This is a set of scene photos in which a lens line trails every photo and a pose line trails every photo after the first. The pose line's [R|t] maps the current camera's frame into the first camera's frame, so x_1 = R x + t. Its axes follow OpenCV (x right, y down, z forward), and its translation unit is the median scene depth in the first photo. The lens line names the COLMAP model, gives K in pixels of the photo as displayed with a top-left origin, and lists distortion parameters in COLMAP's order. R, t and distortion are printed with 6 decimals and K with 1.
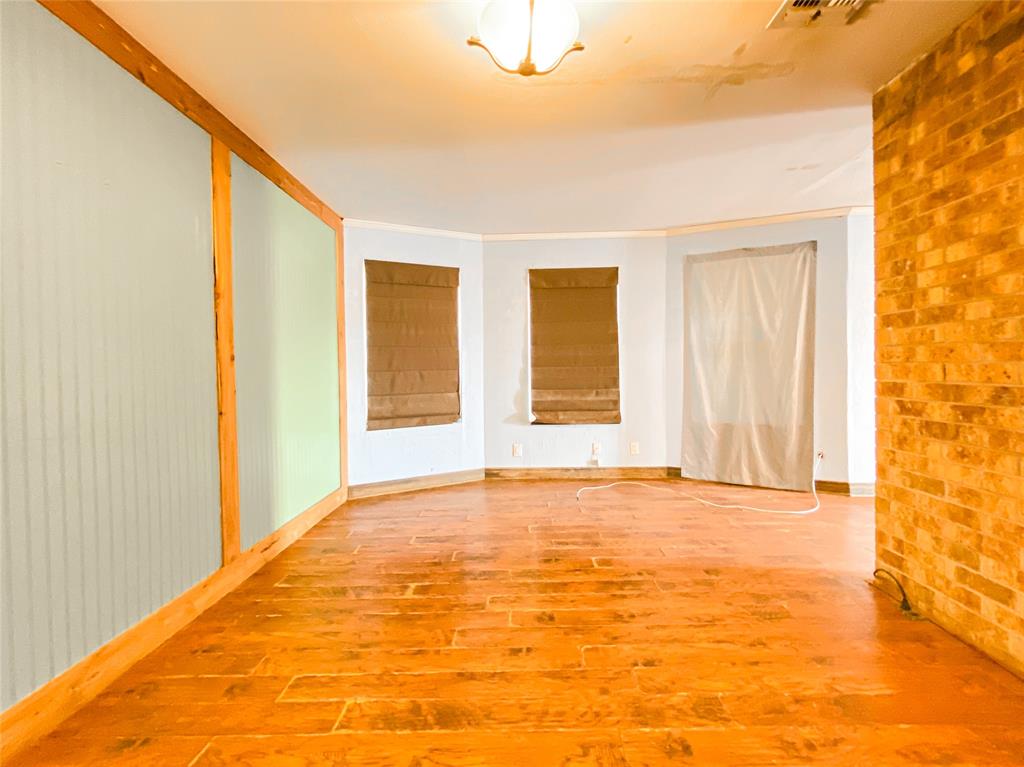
lens RADIAL K [[411.3, 0, 523.5], [0, 411.3, 385.6], [0, 0, 1]] dist [0.000819, -0.000008]
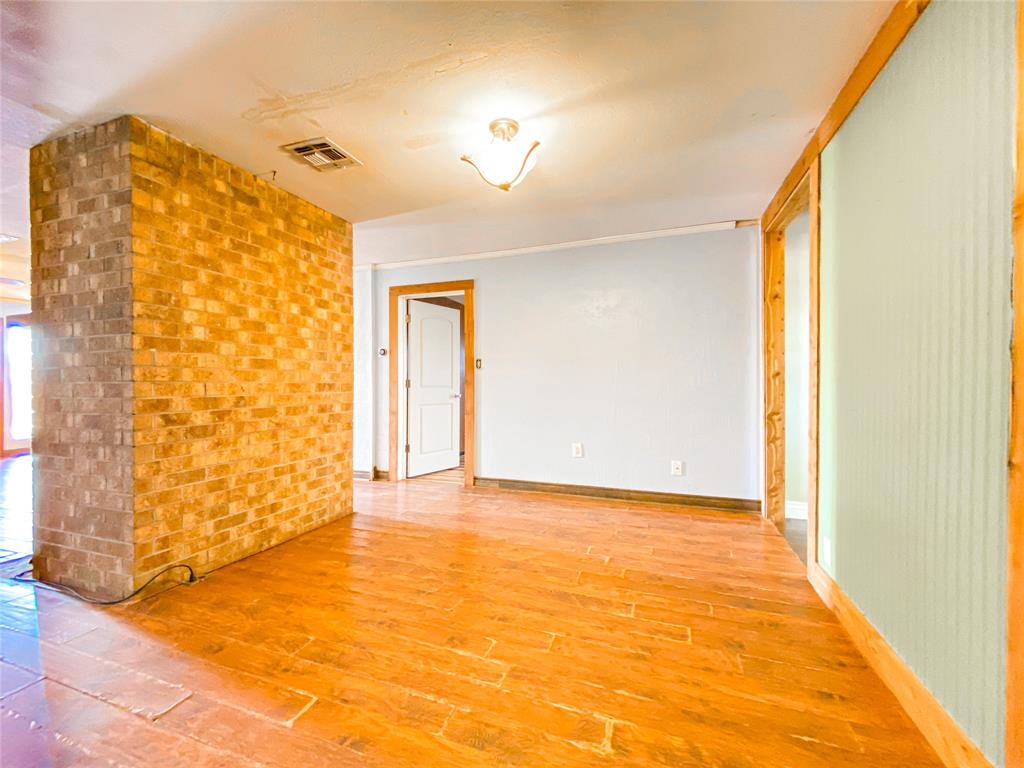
lens RADIAL K [[416.6, 0, 515.2], [0, 416.6, 386.3], [0, 0, 1]] dist [-0.002855, -0.000243]
pose [[-0.939562, 0.006197, 0.342322, -0.438631], [0.023930, 0.998580, 0.047604, -0.082070], [-0.341540, 0.052918, -0.938376, 1.946298]]
